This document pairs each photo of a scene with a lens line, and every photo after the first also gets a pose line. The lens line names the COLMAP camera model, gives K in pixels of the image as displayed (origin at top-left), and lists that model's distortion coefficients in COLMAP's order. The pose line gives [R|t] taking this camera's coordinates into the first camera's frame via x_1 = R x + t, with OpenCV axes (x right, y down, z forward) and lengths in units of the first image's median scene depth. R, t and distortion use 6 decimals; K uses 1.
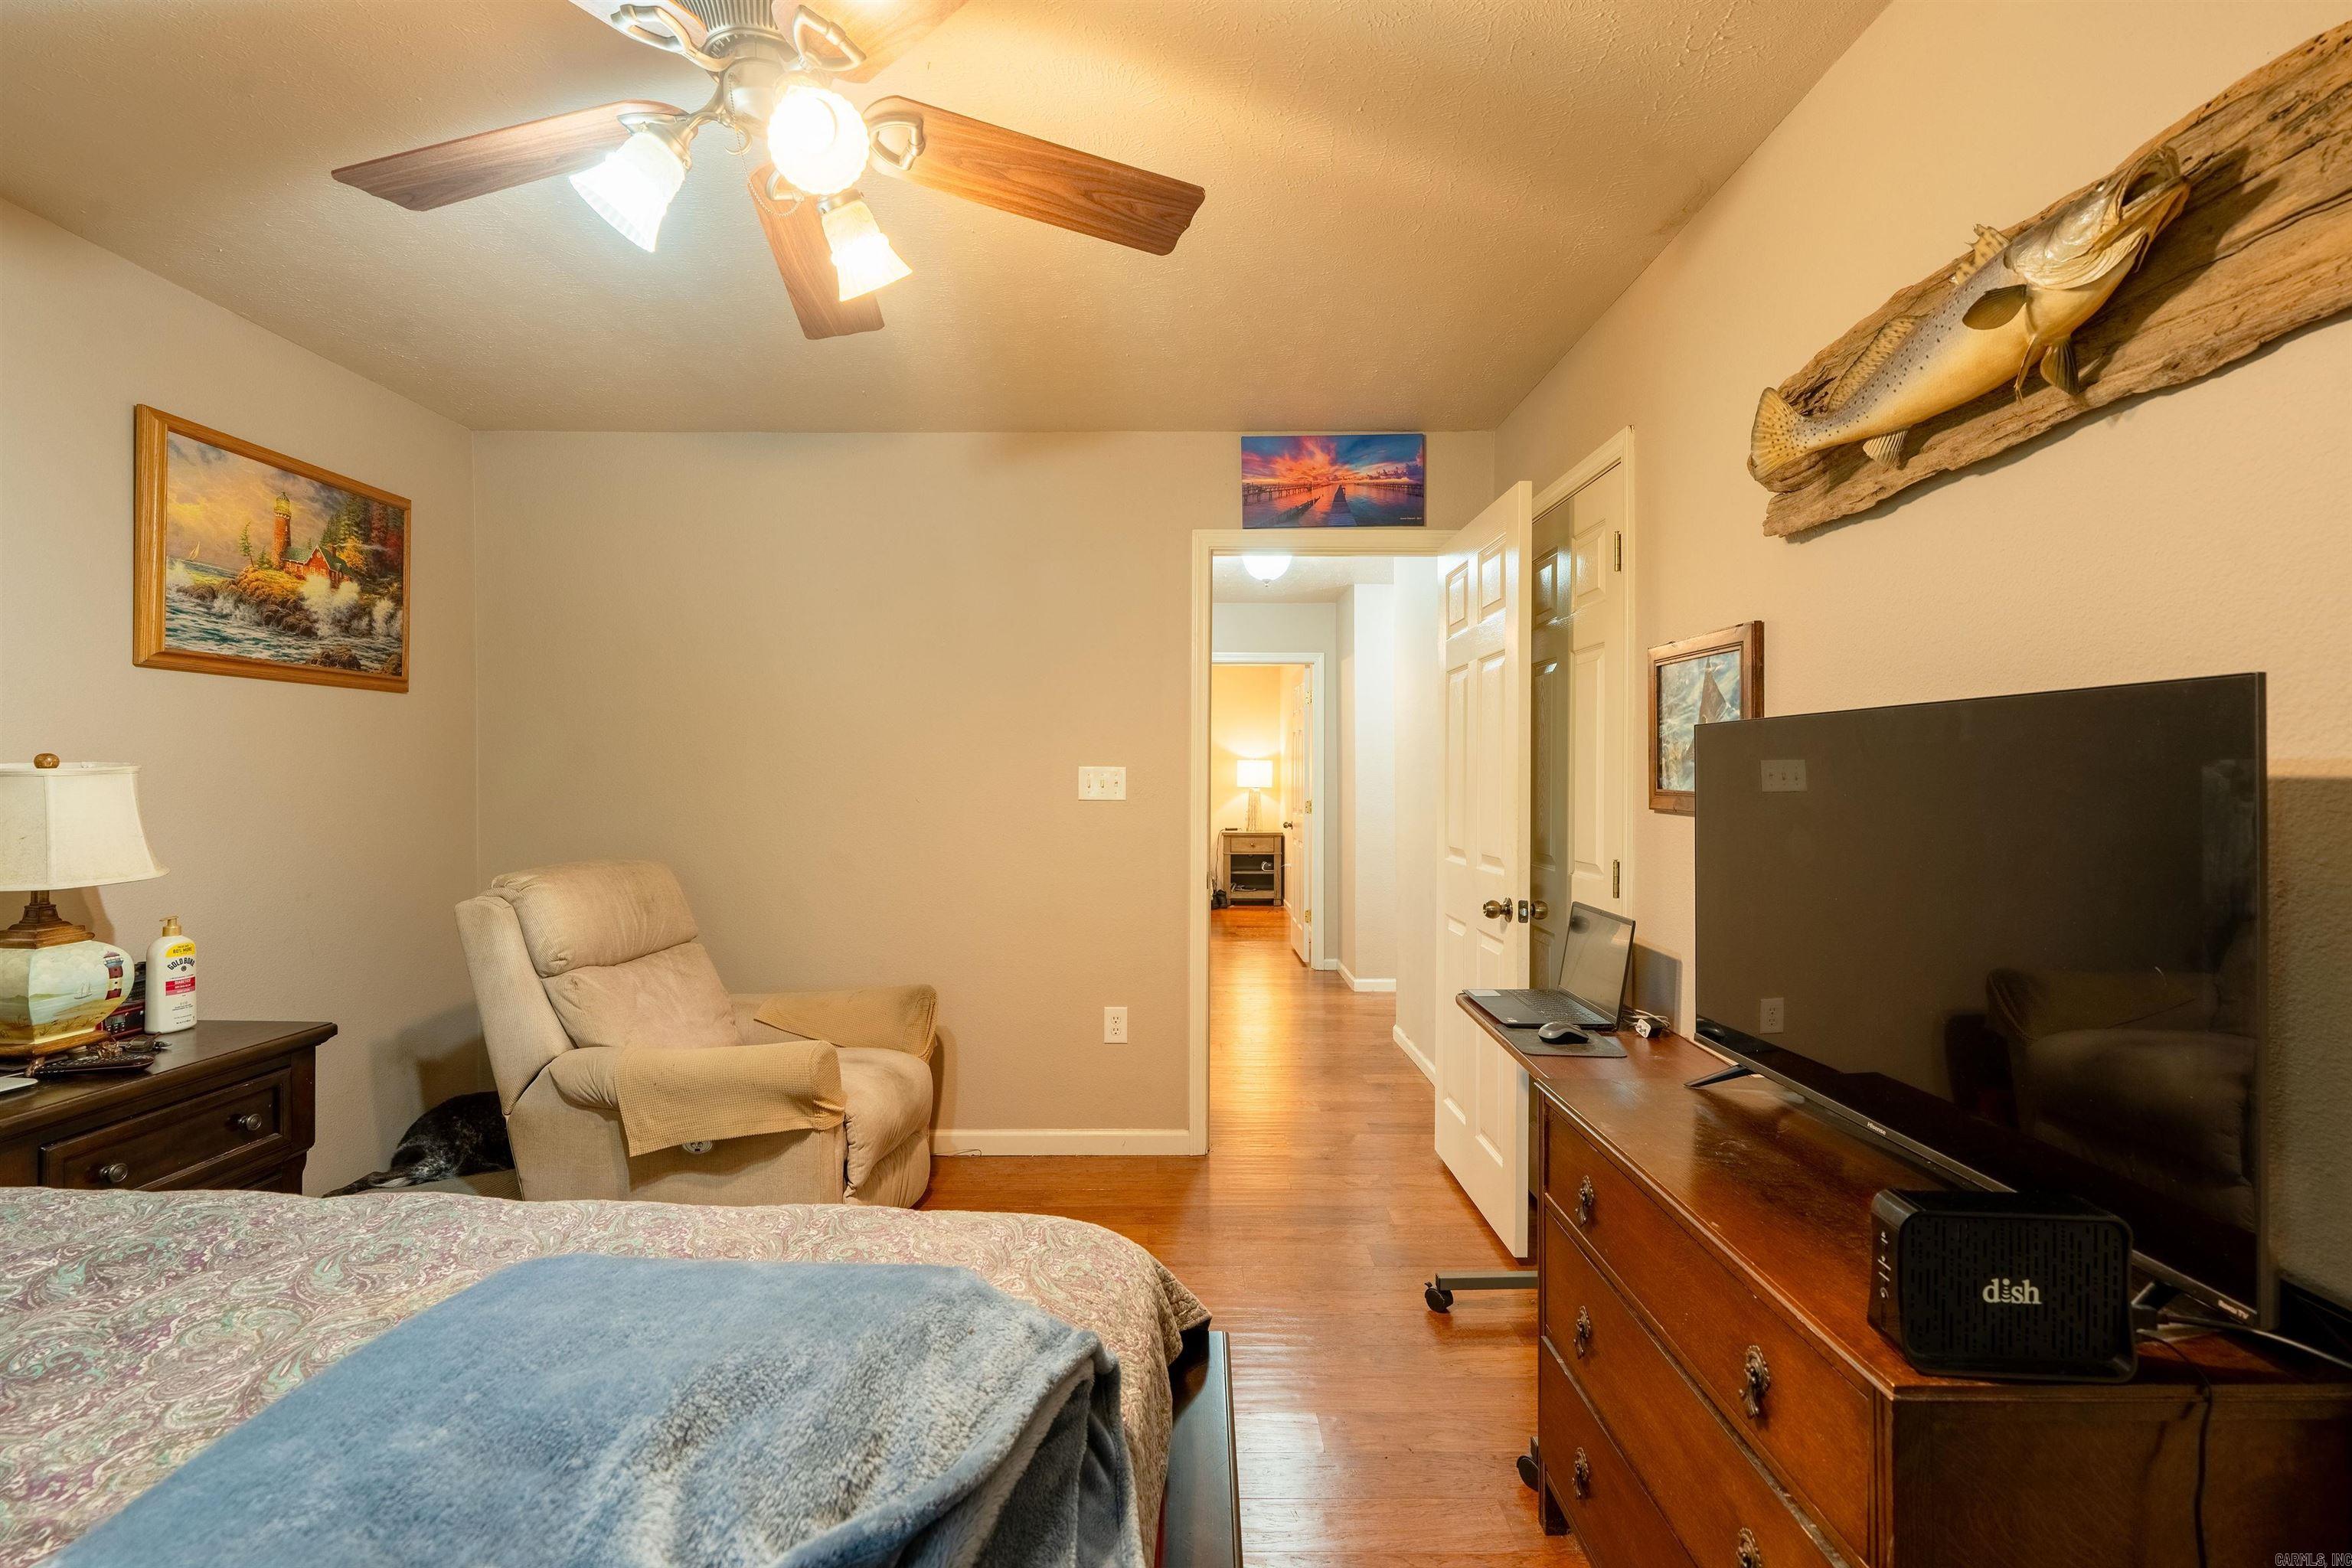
lens RADIAL K [[1053.9, 0, 1173.8], [0, 1053.9, 778.9], [0, 0, 1]] dist [-0.008595, 0.003876]
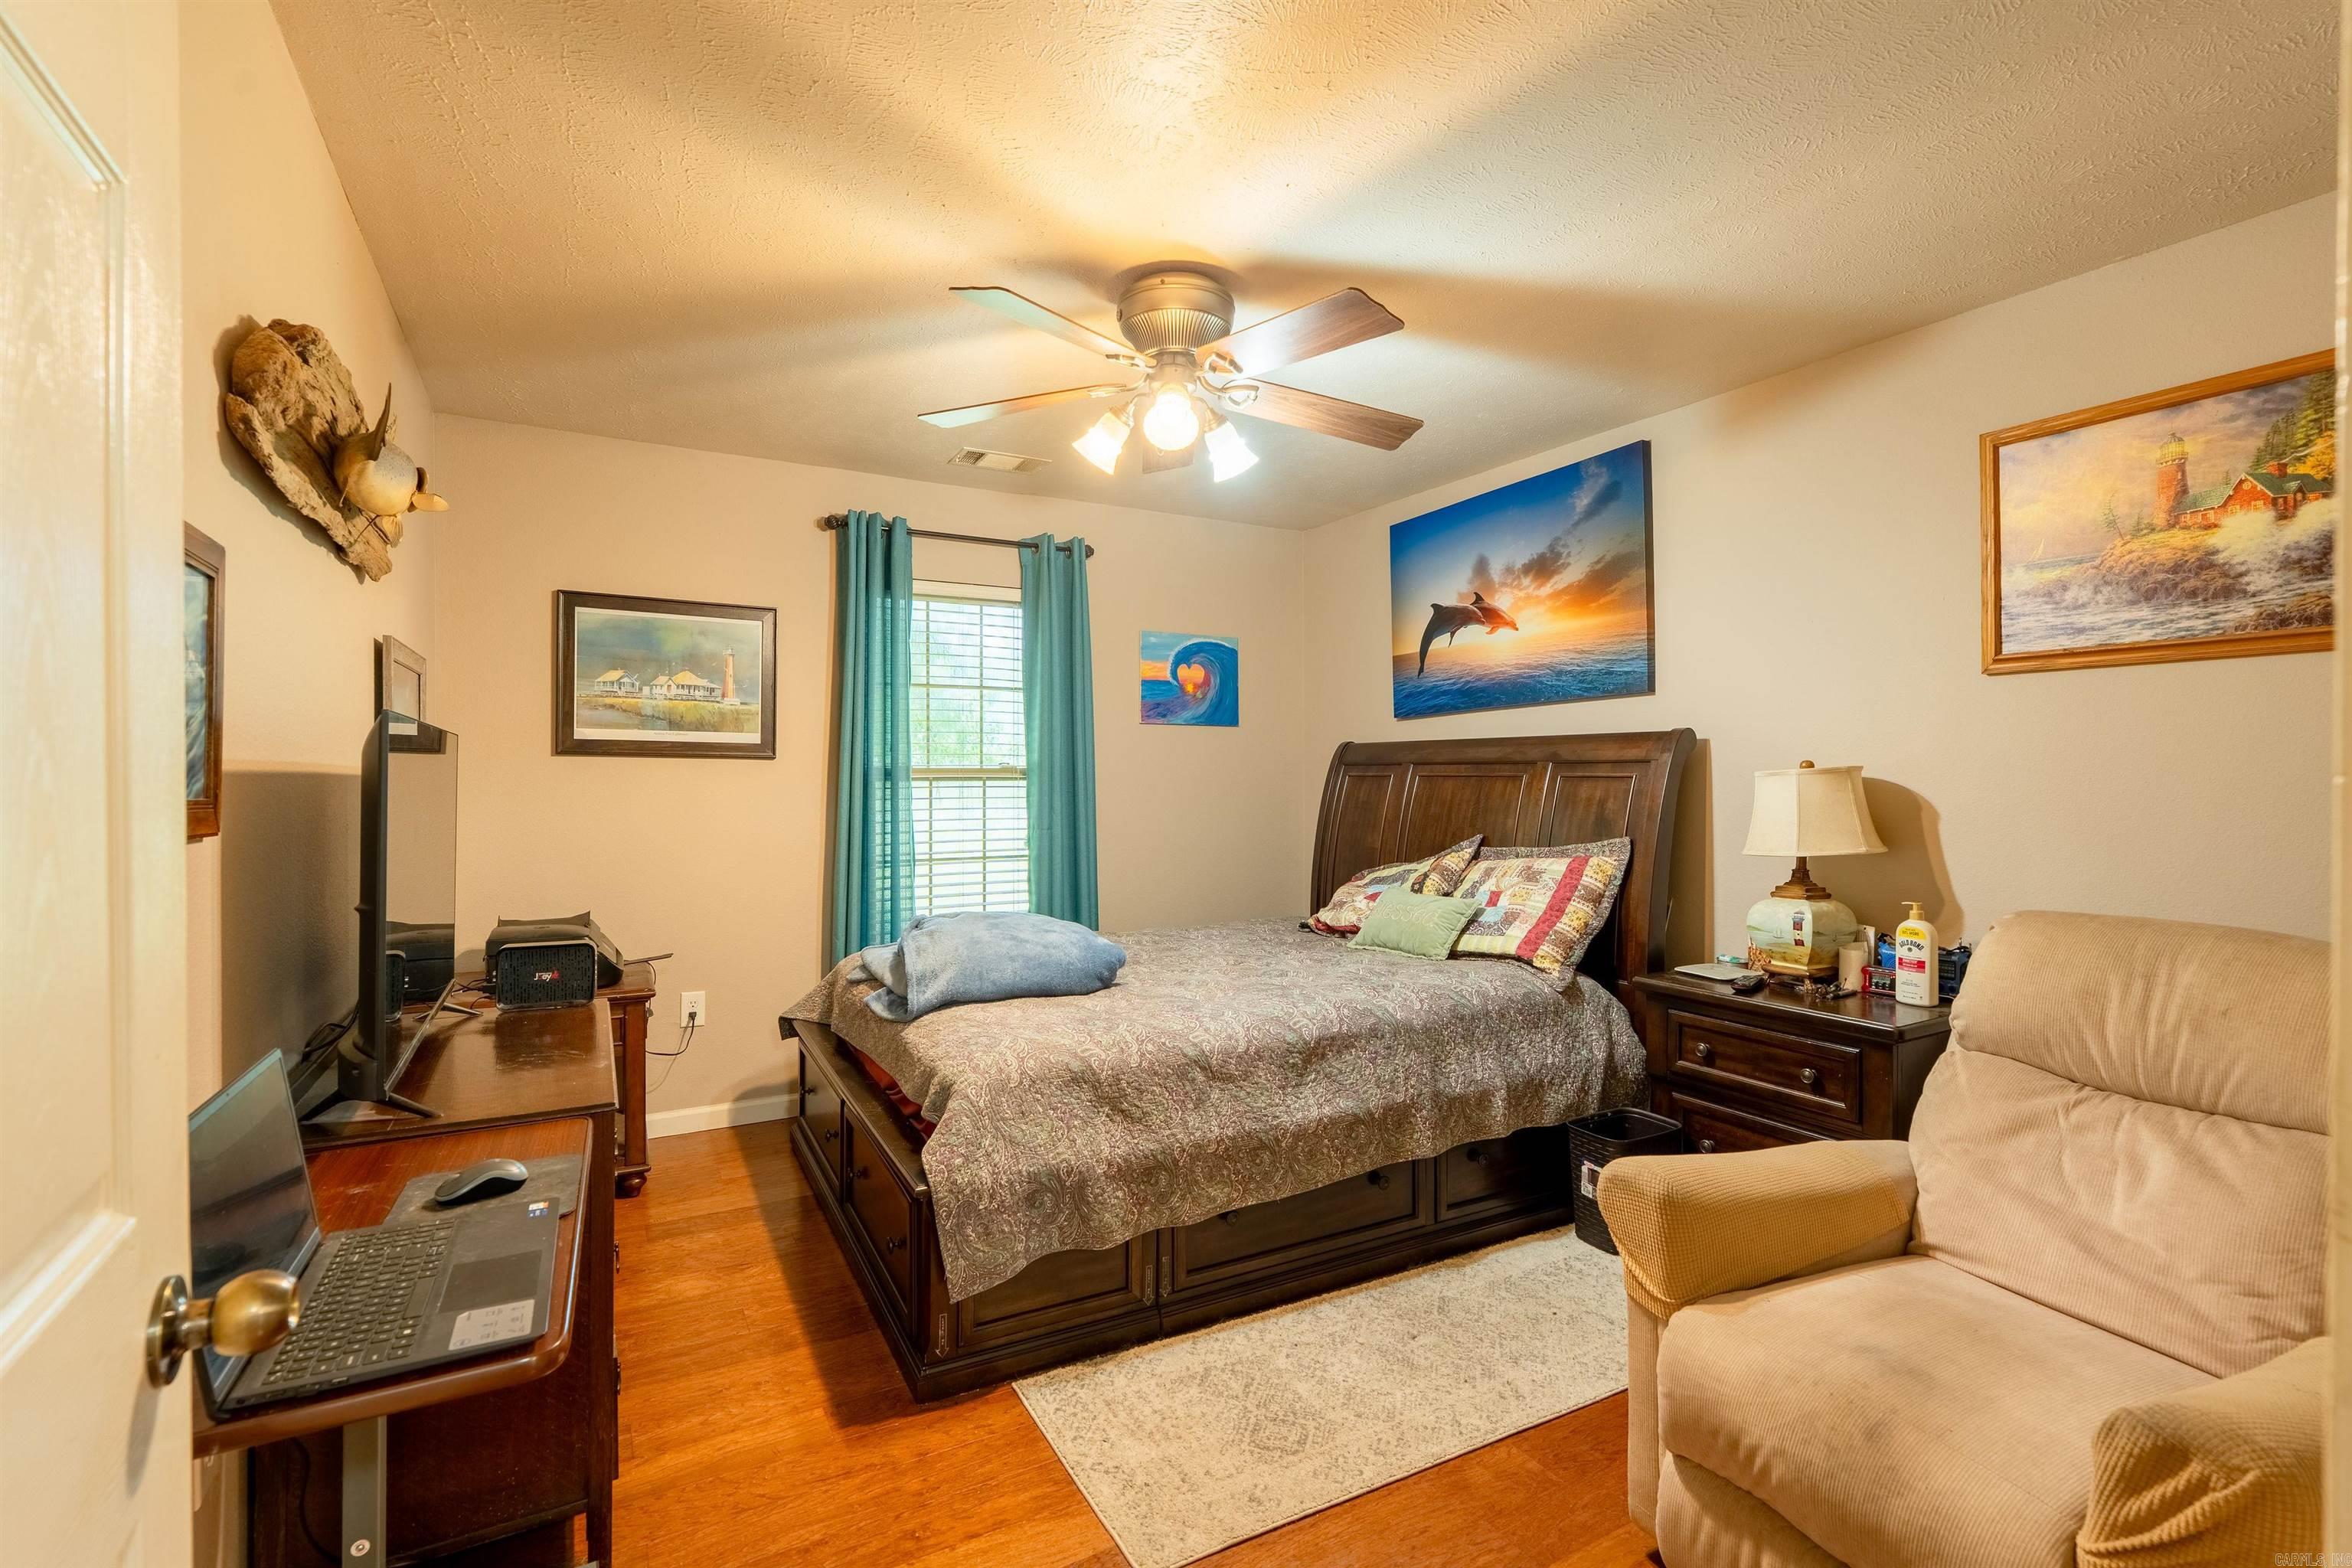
lens RADIAL K [[1053.9, 0, 1175.4], [0, 1053.9, 771.8], [0, 0, 1]] dist [-0.008595, 0.003876]
pose [[-0.874945, -0.001838, -0.484218, 0.243041], [-0.001886, 0.999998, -0.000388, -0.005721], [0.484218, 0.000574, -0.874947, 1.380183]]
